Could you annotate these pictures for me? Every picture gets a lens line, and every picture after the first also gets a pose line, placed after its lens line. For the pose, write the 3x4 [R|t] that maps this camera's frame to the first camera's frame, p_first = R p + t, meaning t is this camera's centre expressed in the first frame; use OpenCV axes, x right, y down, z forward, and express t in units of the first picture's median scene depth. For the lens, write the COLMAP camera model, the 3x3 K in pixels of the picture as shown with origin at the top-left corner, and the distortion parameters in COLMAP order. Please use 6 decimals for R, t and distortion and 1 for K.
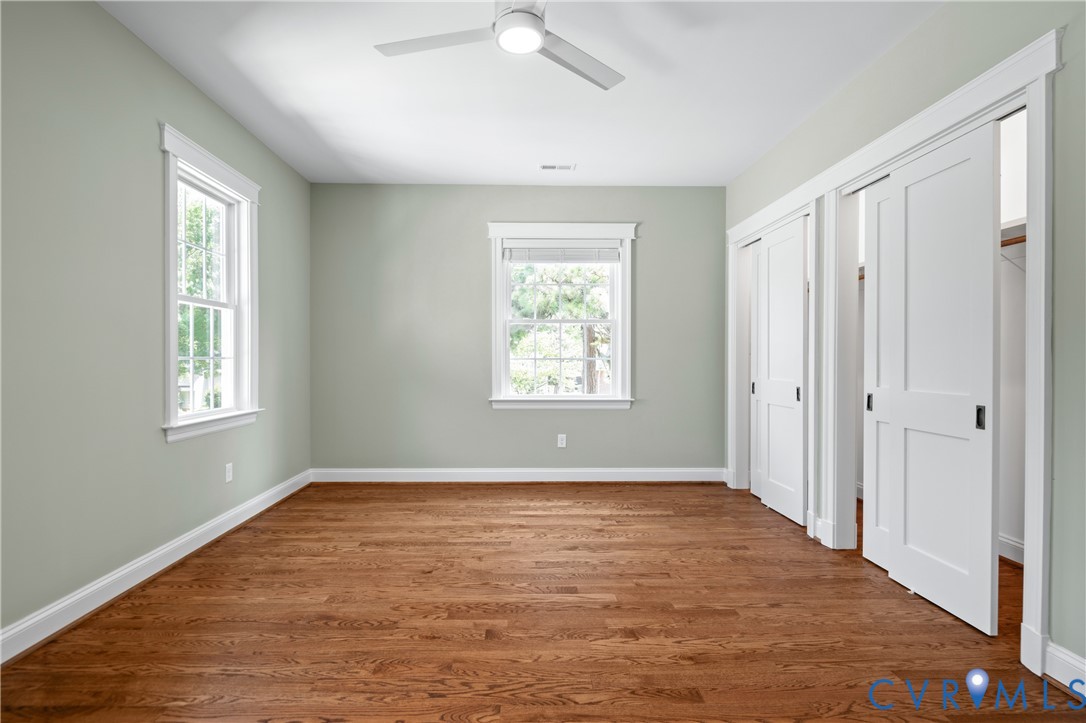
lens RADIAL K [[503.5, 0, 539.6], [0, 503.5, 357.7], [0, 0, 1]] dist [-0.003771, -0.003295]
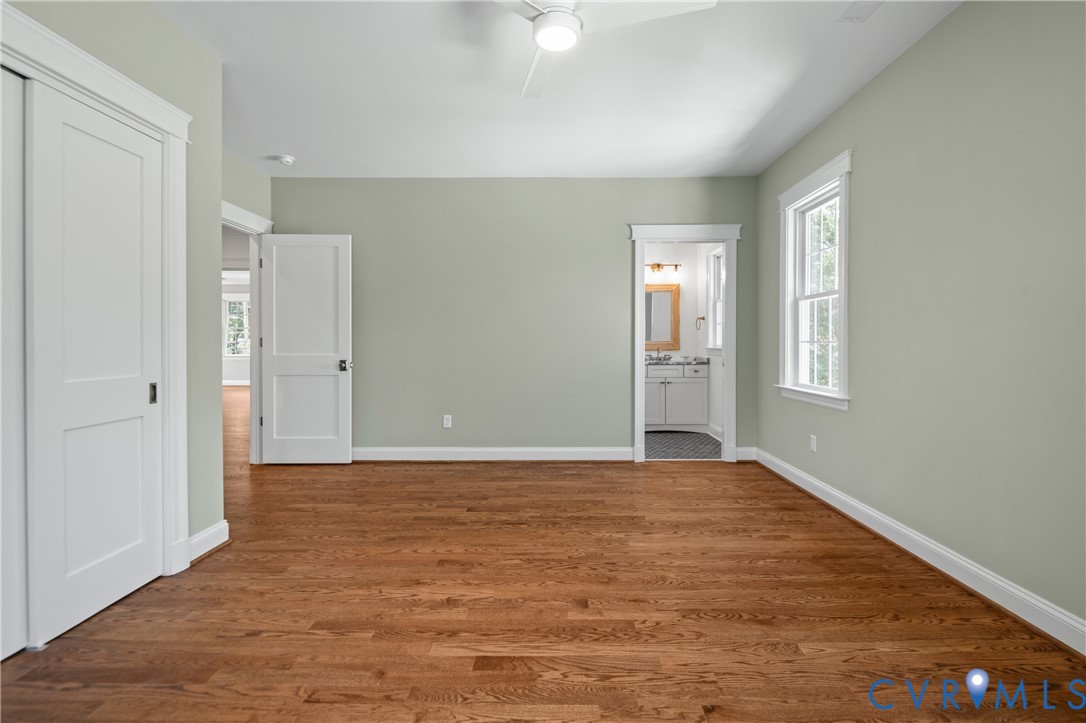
lens RADIAL K [[503.5, 0, 542.3], [0, 503.5, 354.2], [0, 0, 1]] dist [-0.003771, -0.003295]
pose [[-0.997140, -0.003168, 0.075516, -0.086787], [-0.001703, 0.999809, 0.019457, 0.005540], [-0.075564, 0.019272, -0.996955, 1.973743]]
